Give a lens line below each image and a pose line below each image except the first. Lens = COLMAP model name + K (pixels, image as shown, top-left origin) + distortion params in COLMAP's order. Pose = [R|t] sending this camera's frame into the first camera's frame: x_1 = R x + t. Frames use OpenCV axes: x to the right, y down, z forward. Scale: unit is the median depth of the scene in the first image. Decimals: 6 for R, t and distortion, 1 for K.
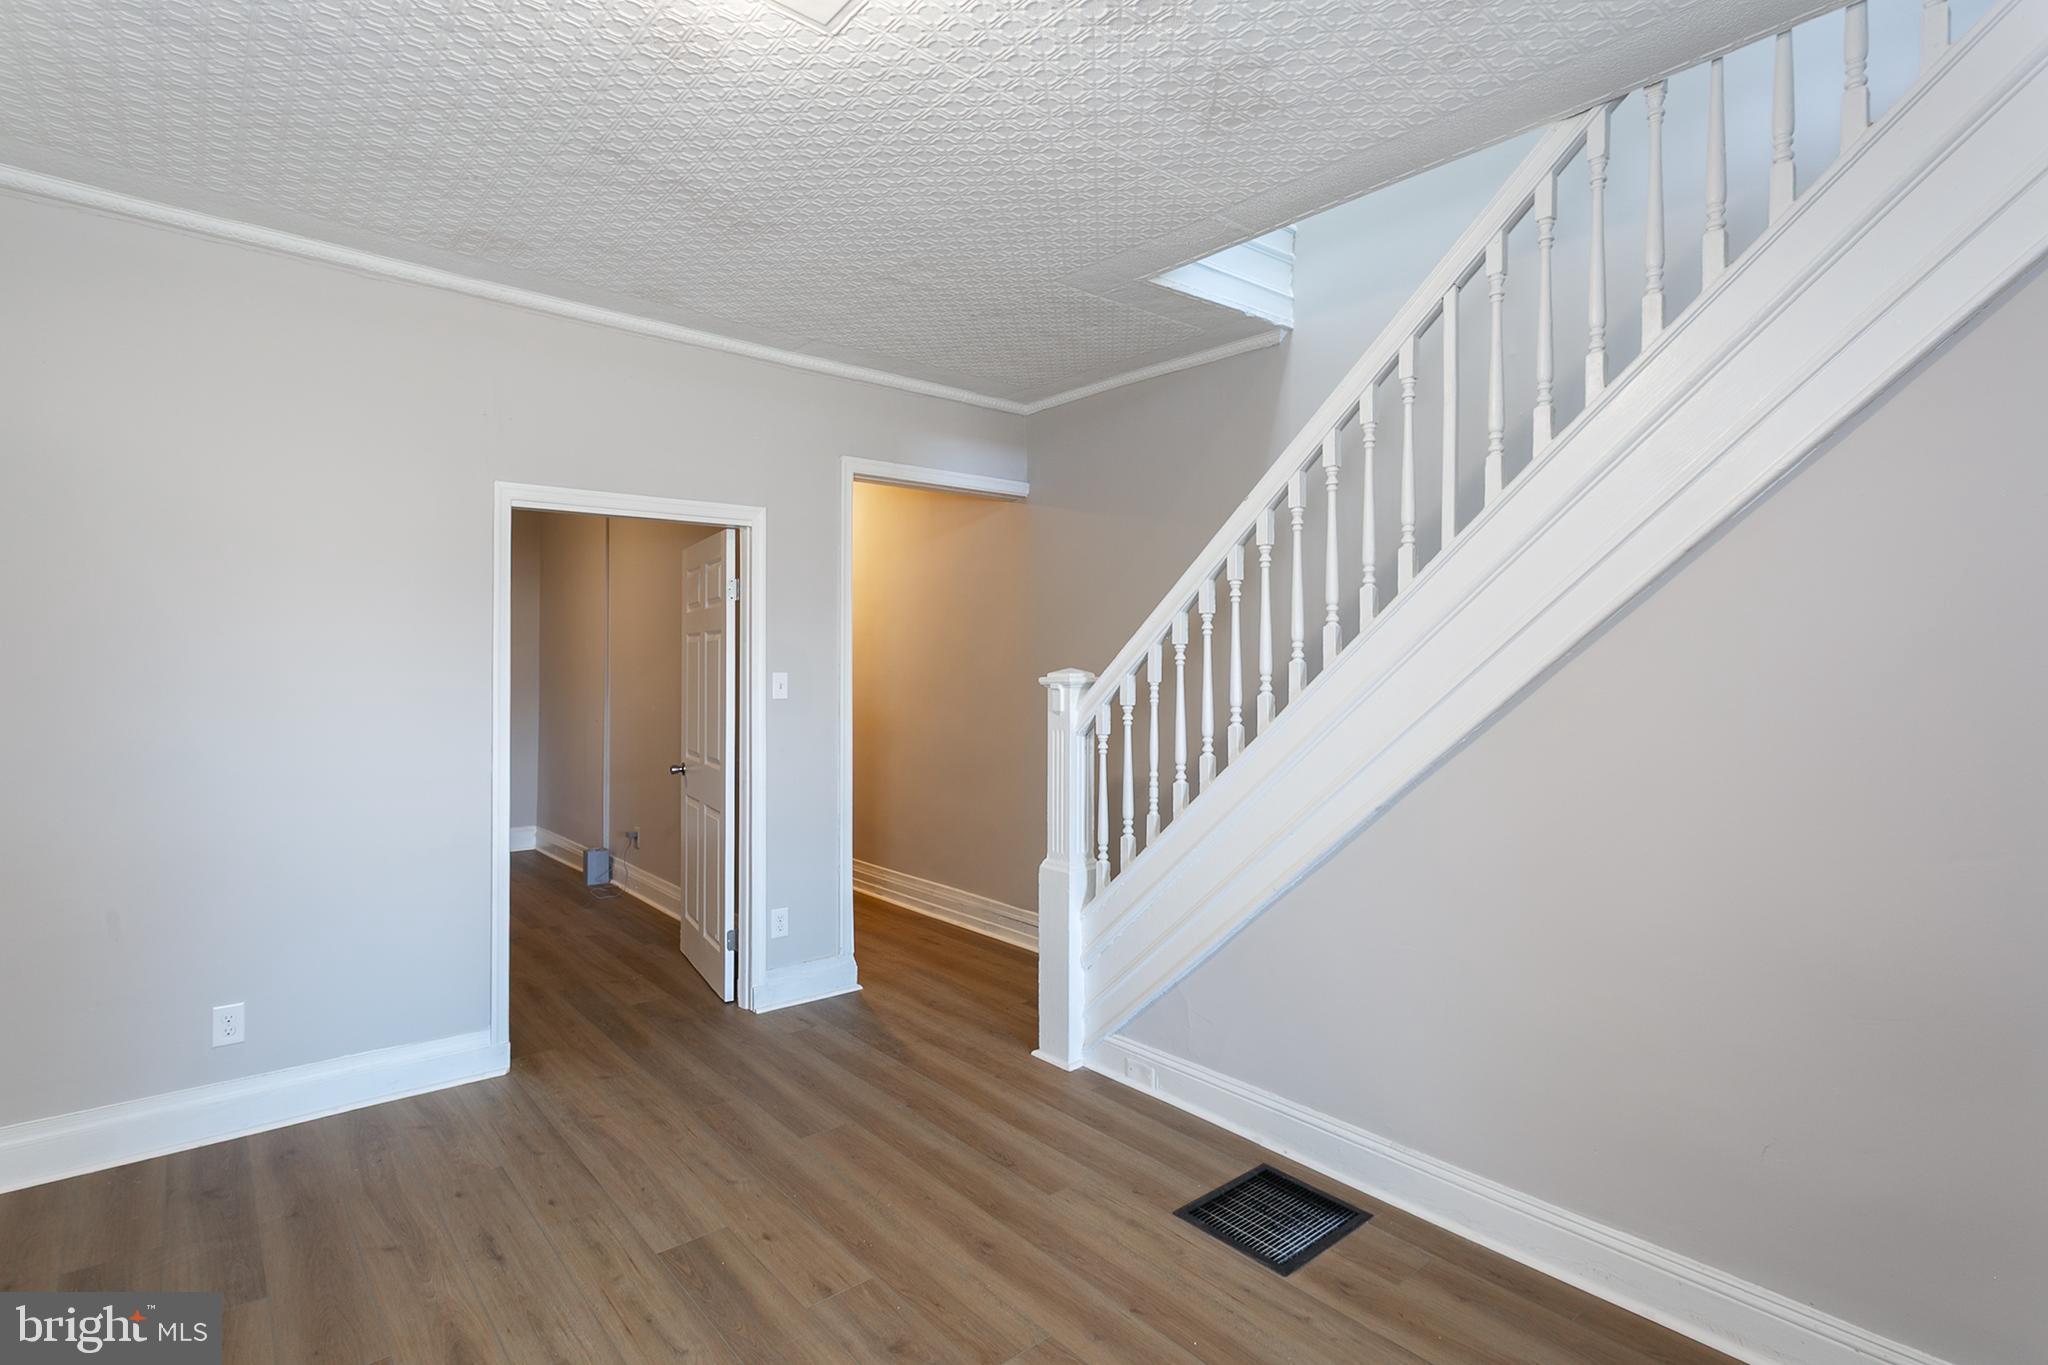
lens RADIAL K [[999.6, 0, 1008.8], [0, 999.6, 680.3], [0, 0, 1]] dist [0.006638, 0.000396]
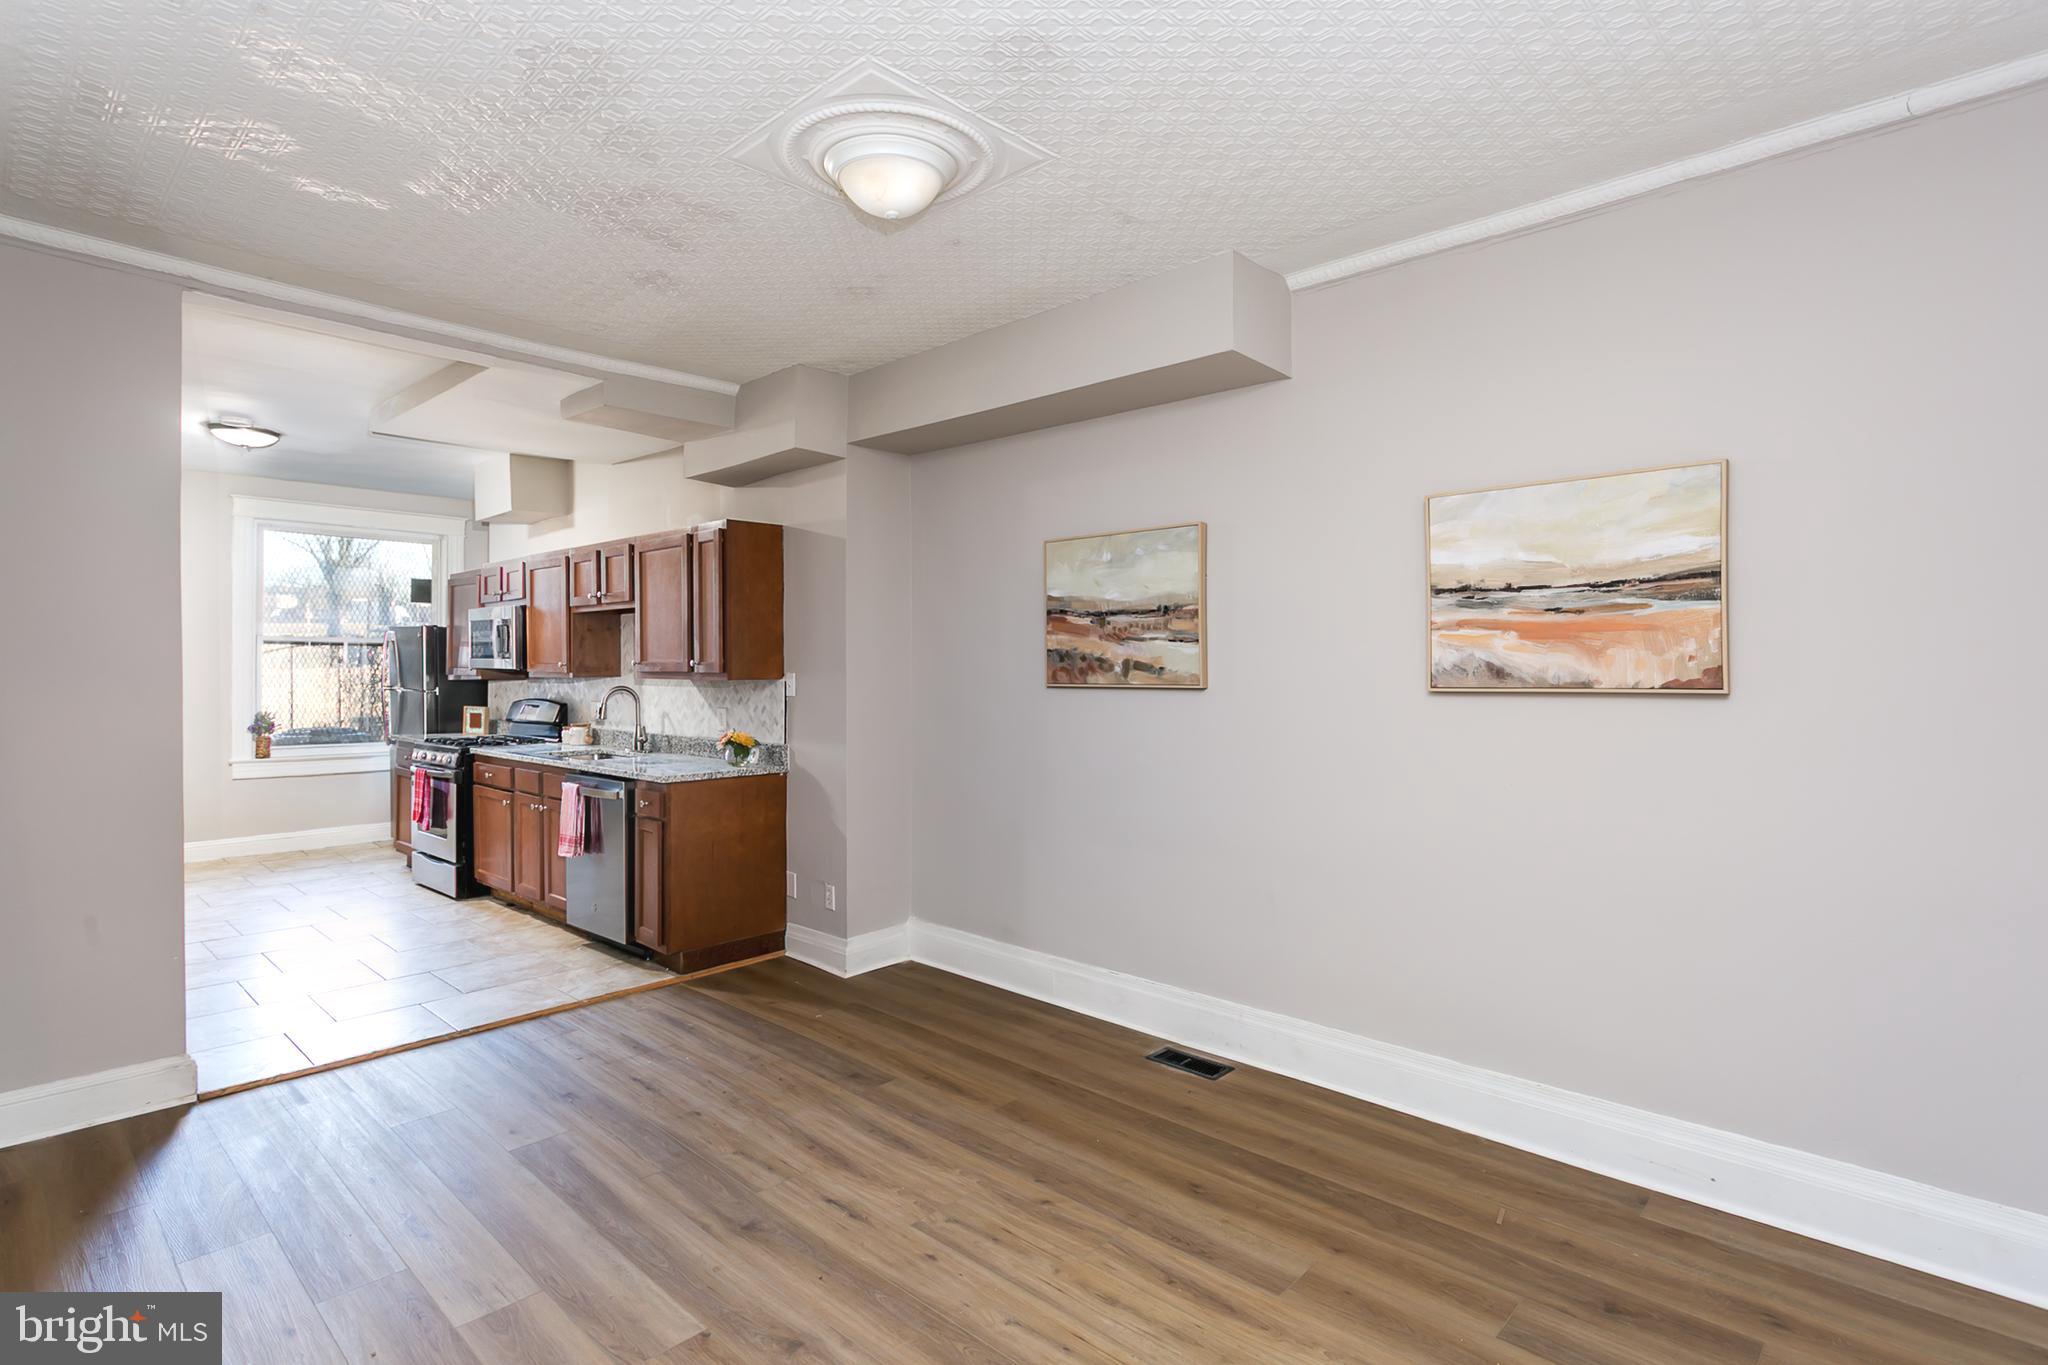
lens RADIAL K [[999.6, 0, 1031.7], [0, 999.6, 685.0], [0, 0, 1]] dist [0.006638, 0.000396]
pose [[-0.989413, 0.028496, -0.142301, -0.126815], [0.024494, 0.999256, 0.029799, -0.006922], [0.143044, 0.025998, -0.989375, 1.143703]]
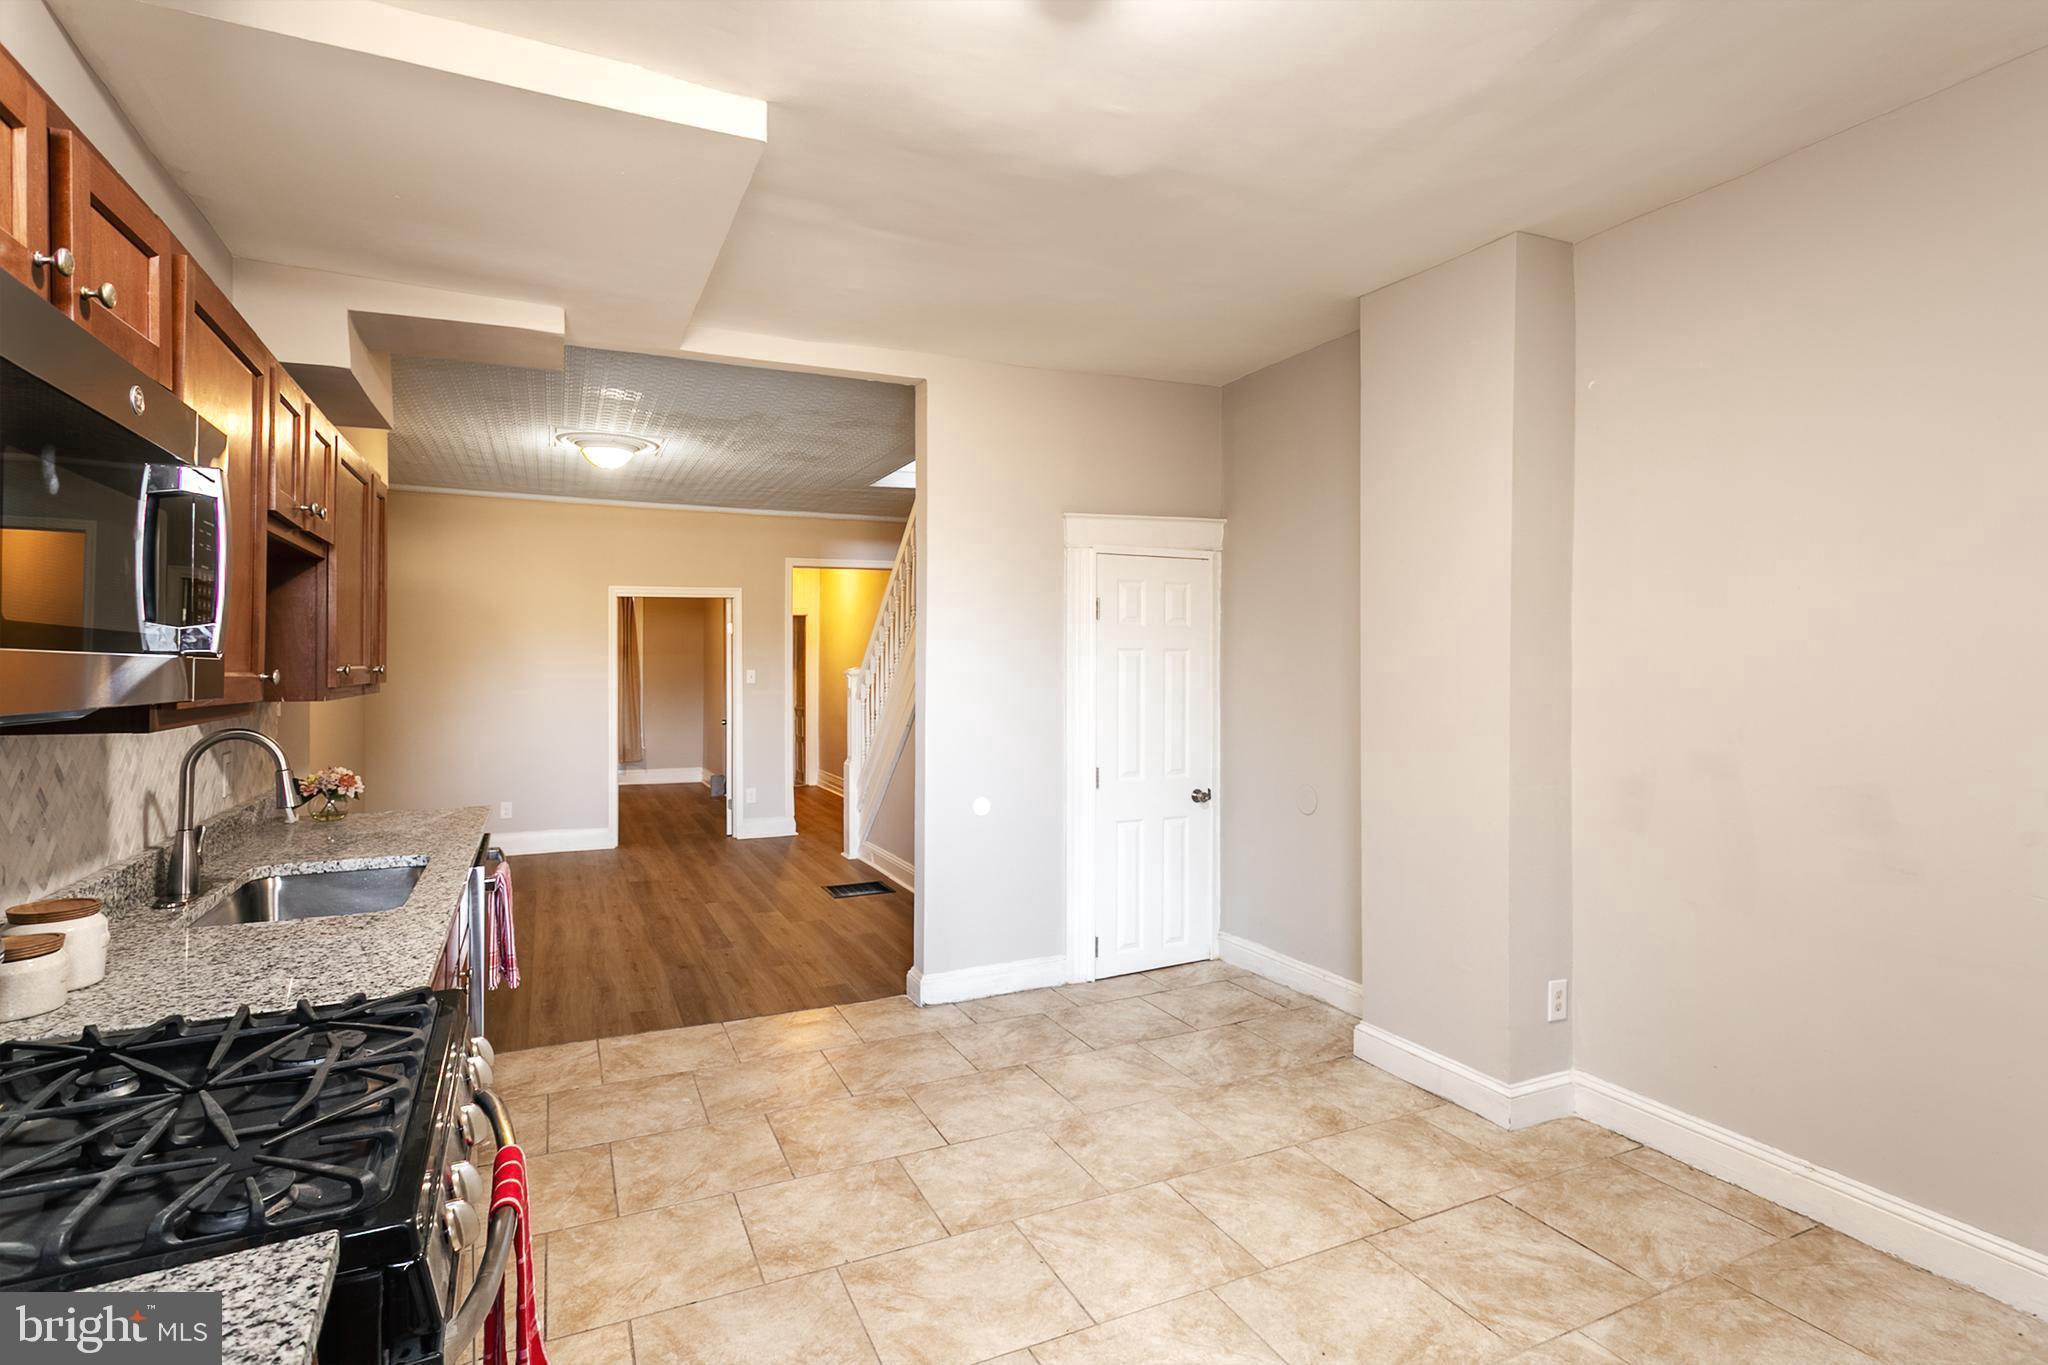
lens RADIAL K [[999.6, 0, 1030.1], [0, 999.6, 671.7], [0, 0, 1]] dist [0.006638, 0.000396]
pose [[0.972532, 0.006784, -0.232672, 0.899781], [-0.007237, 0.999973, -0.001091, -0.007440], [0.232658, 0.002745, 0.972555, -0.944439]]
